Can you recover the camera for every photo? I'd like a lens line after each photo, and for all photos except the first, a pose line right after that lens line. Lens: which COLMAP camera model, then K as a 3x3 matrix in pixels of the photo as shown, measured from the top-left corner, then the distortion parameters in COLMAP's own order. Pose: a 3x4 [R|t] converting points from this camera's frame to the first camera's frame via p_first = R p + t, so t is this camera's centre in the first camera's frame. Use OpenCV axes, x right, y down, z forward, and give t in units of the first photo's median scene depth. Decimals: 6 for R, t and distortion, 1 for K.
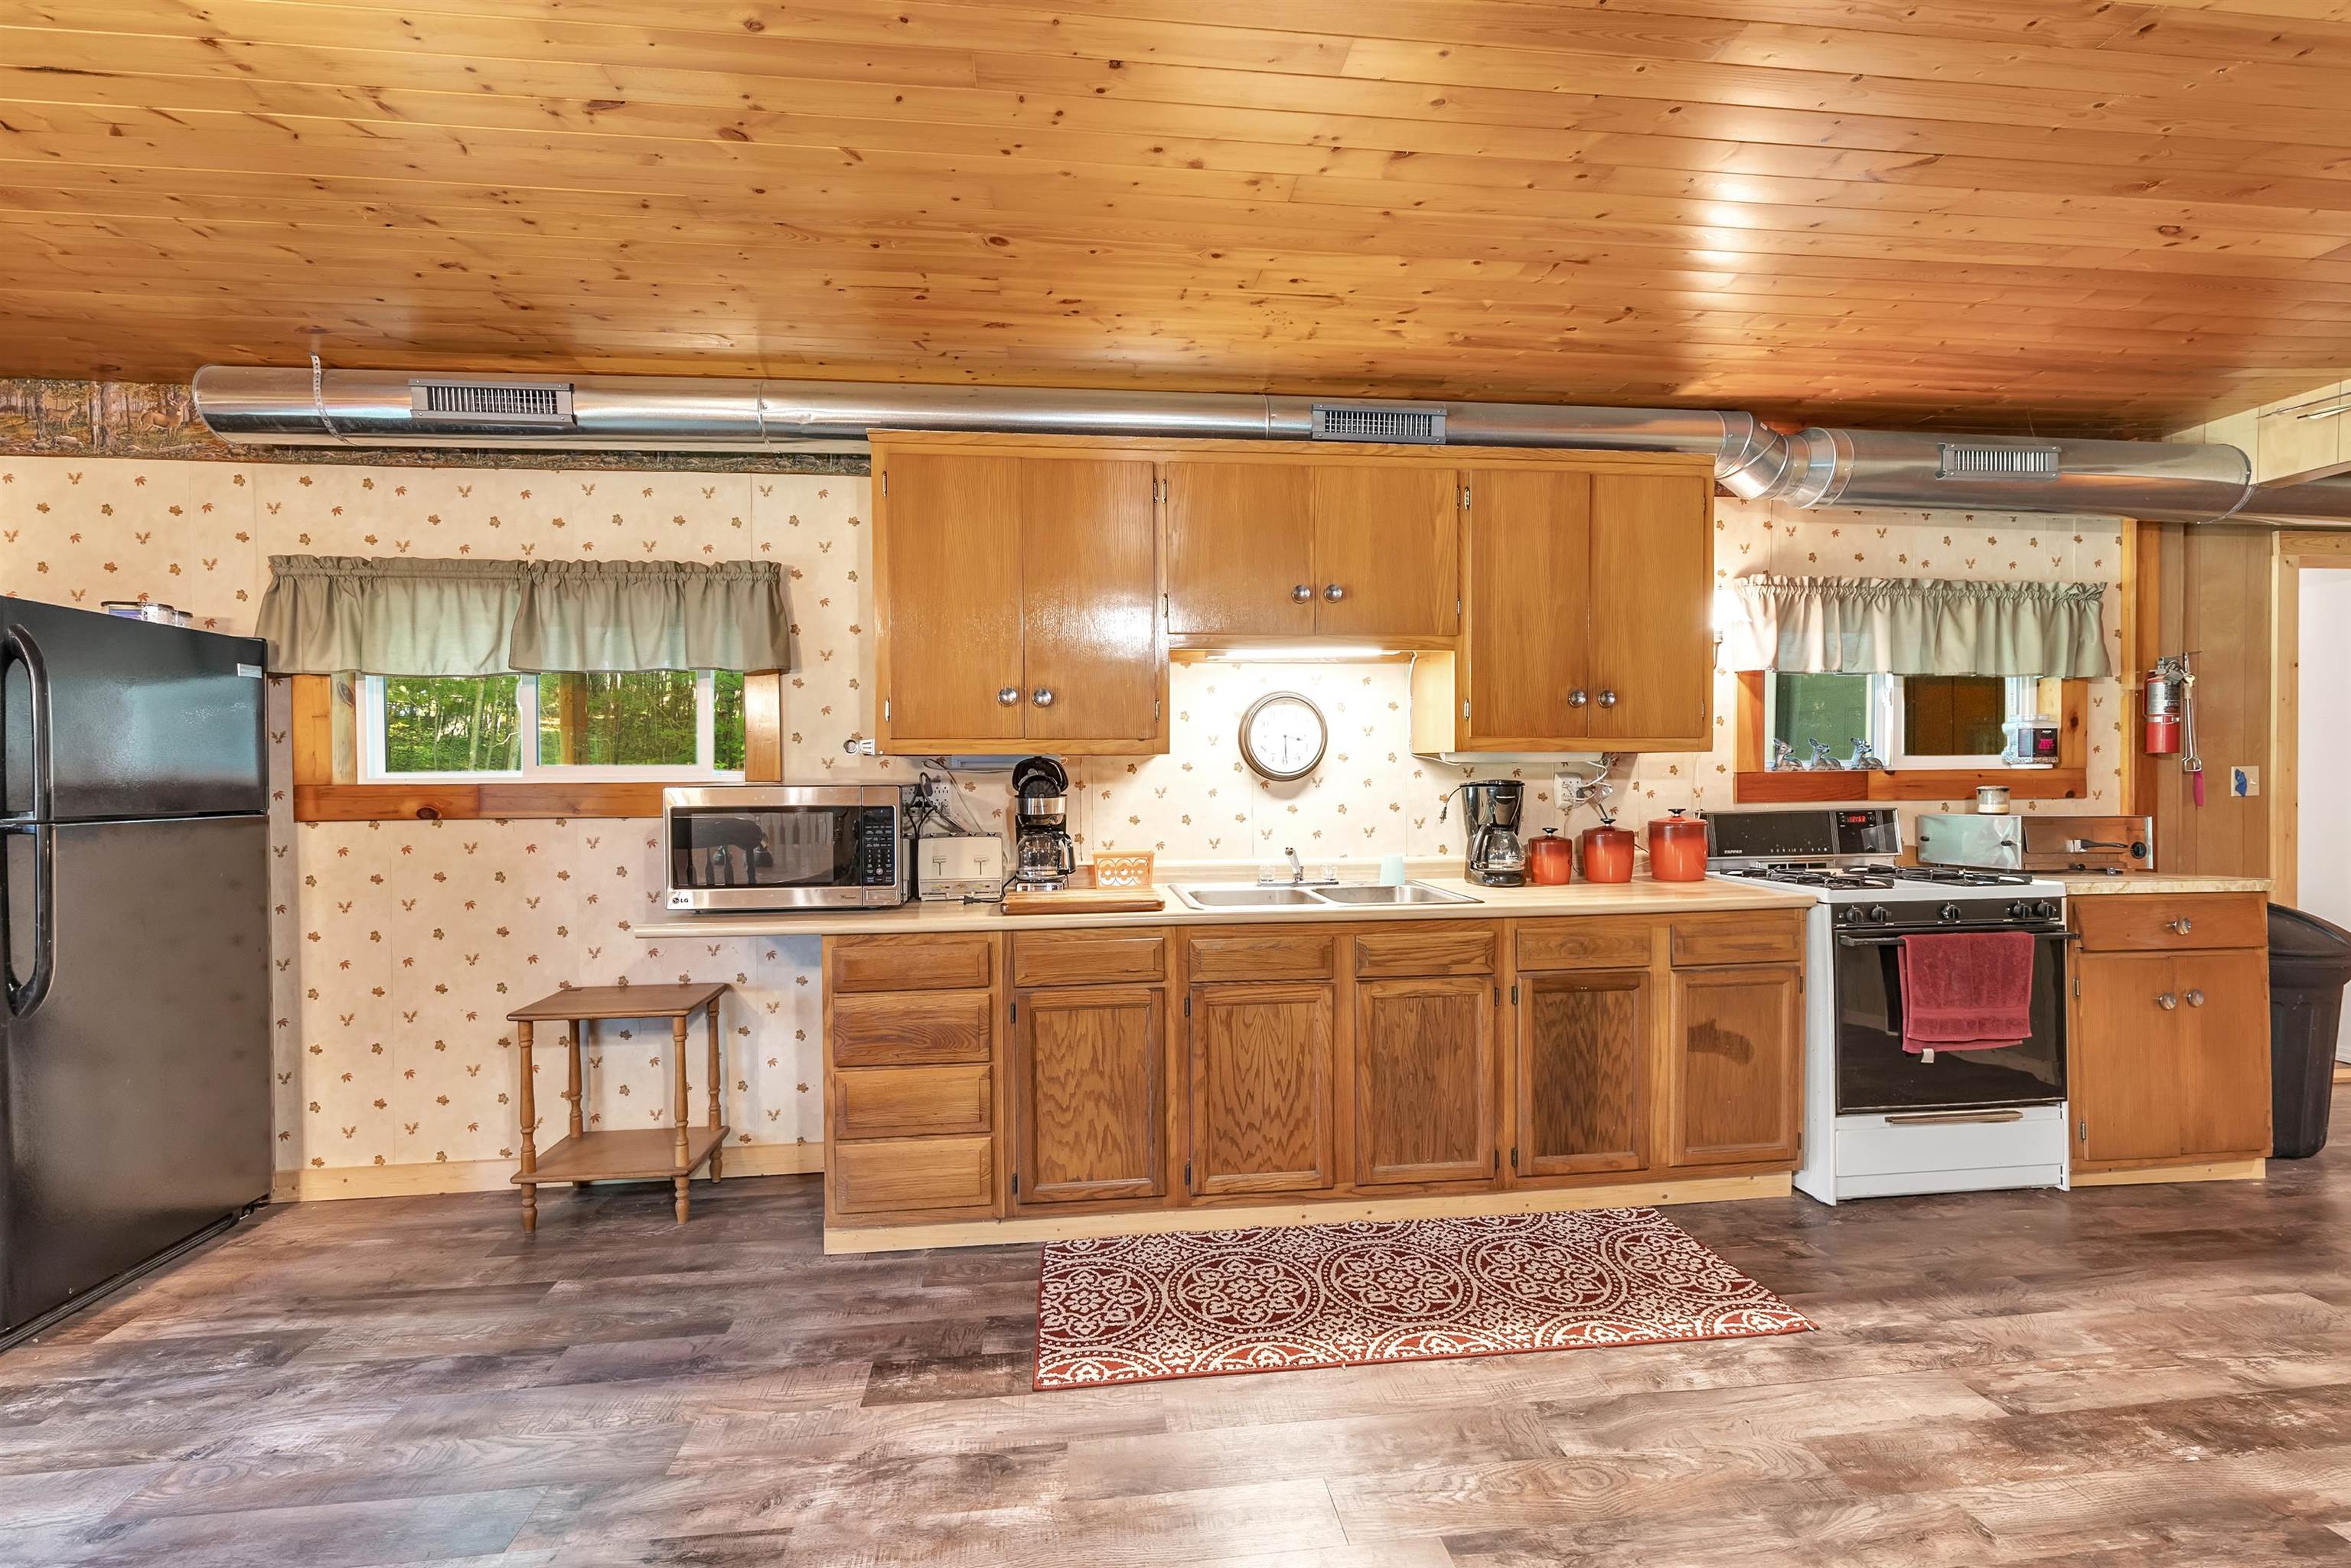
lens RADIAL K [[958.0, 0, 1165.2], [0, 958.0, 781.3], [0, 0, 1]] dist [0.002743, 0.000600]
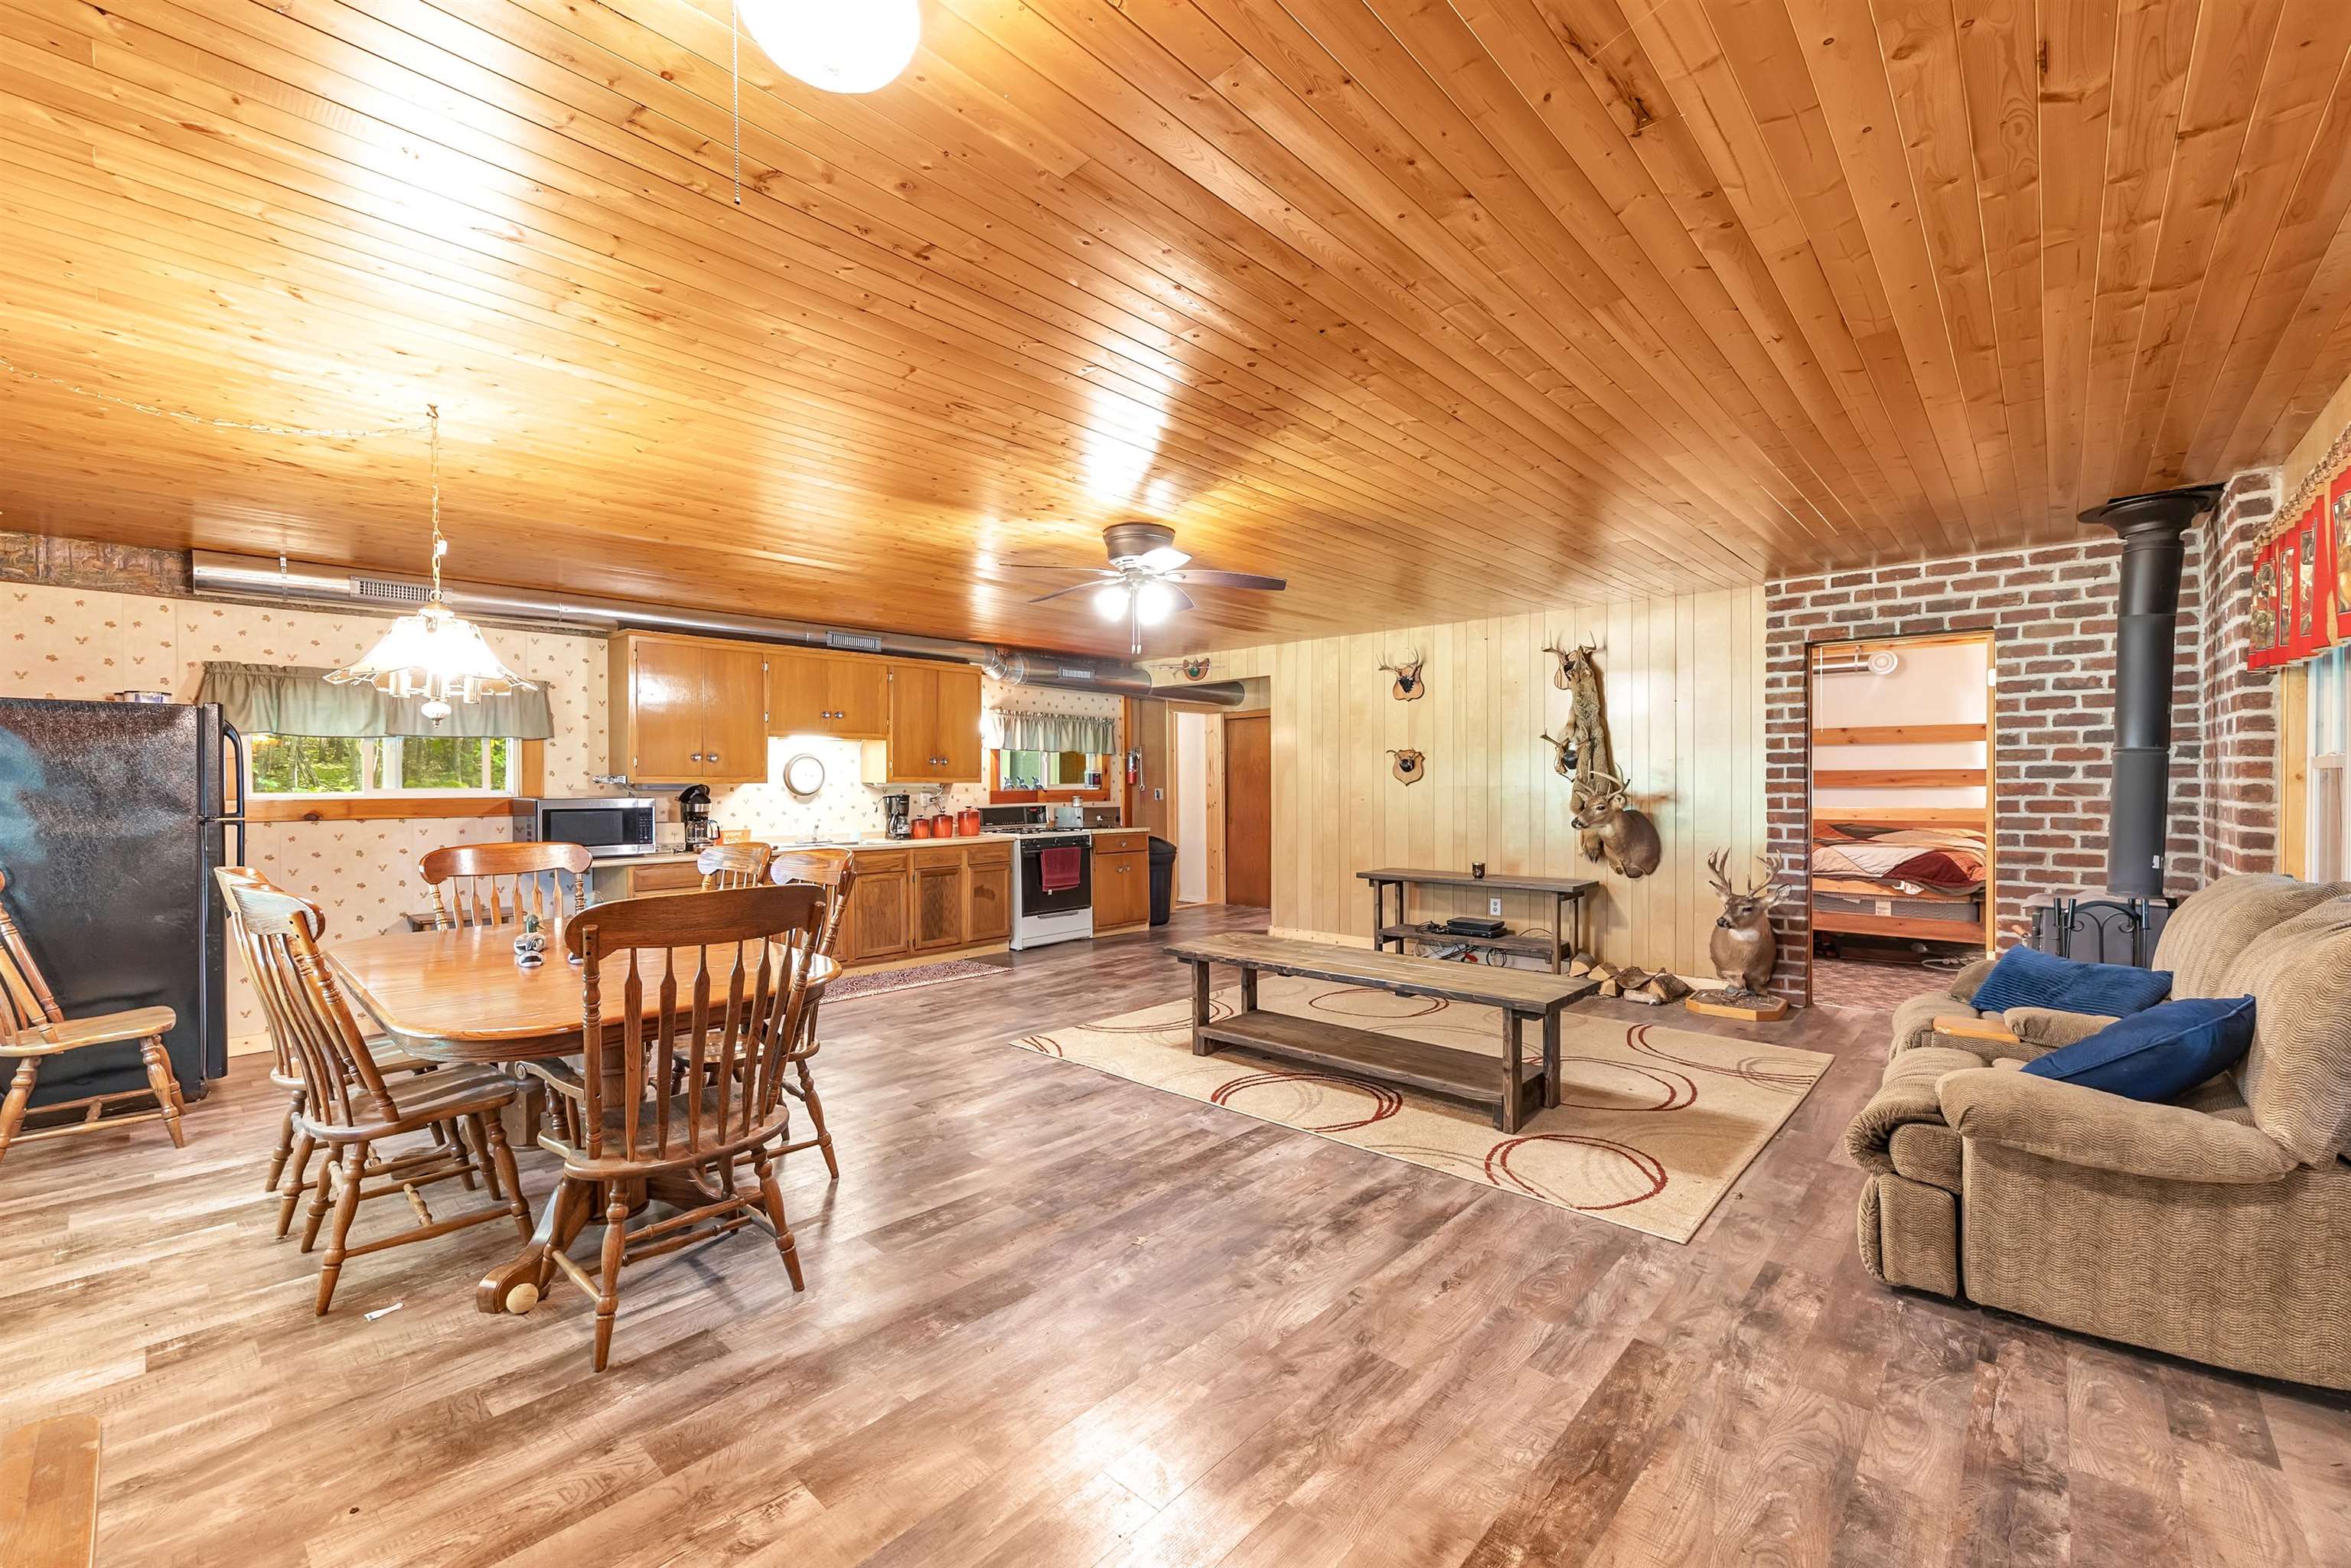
lens RADIAL K [[958.0, 0, 1175.7], [0, 958.0, 783.7], [0, 0, 1]] dist [0.002743, 0.000600]
pose [[0.745478, 0.003687, 0.666520, -0.767837], [0.005878, 0.999909, -0.012106, 0.005056], [-0.666504, 0.012943, 0.745389, -1.284339]]
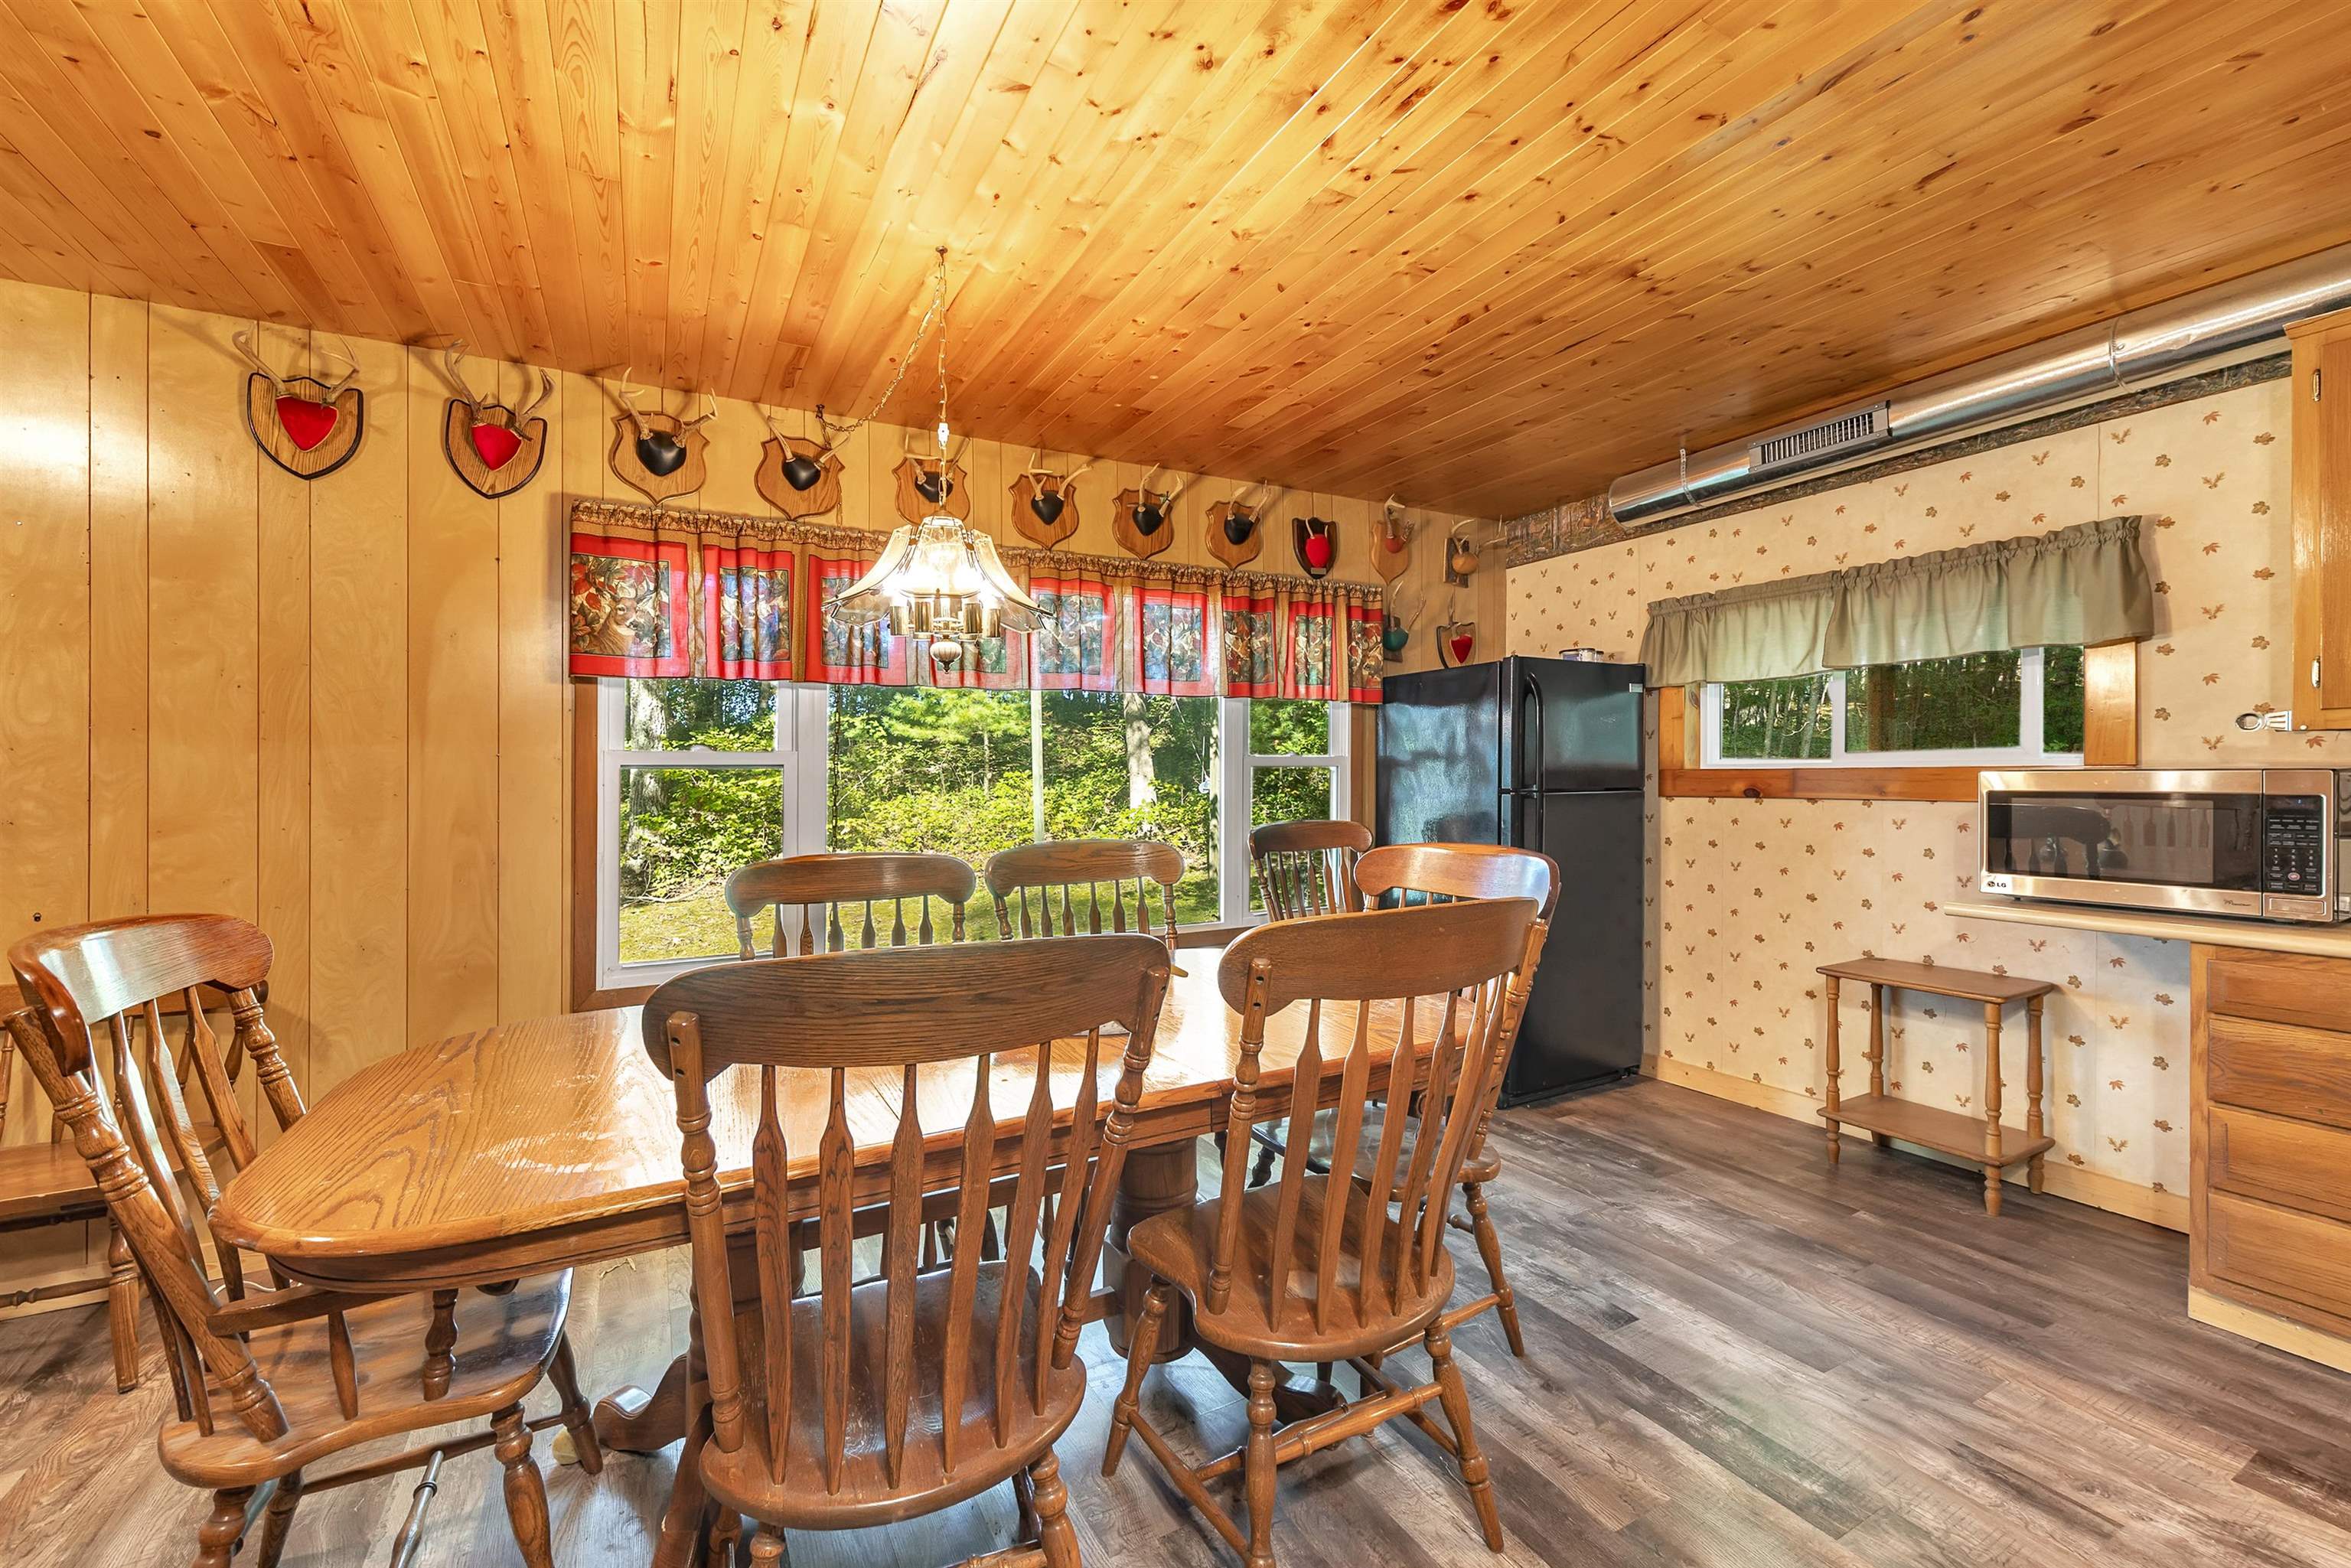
lens RADIAL K [[958.0, 0, 1160.0], [0, 958.0, 792.8], [0, 0, 1]] dist [0.002743, 0.000600]
pose [[0.376491, 0.022346, -0.926151, 0.082102], [0.001196, 0.999697, 0.024606, 0.002726], [0.926420, -0.010371, 0.376350, -0.165141]]
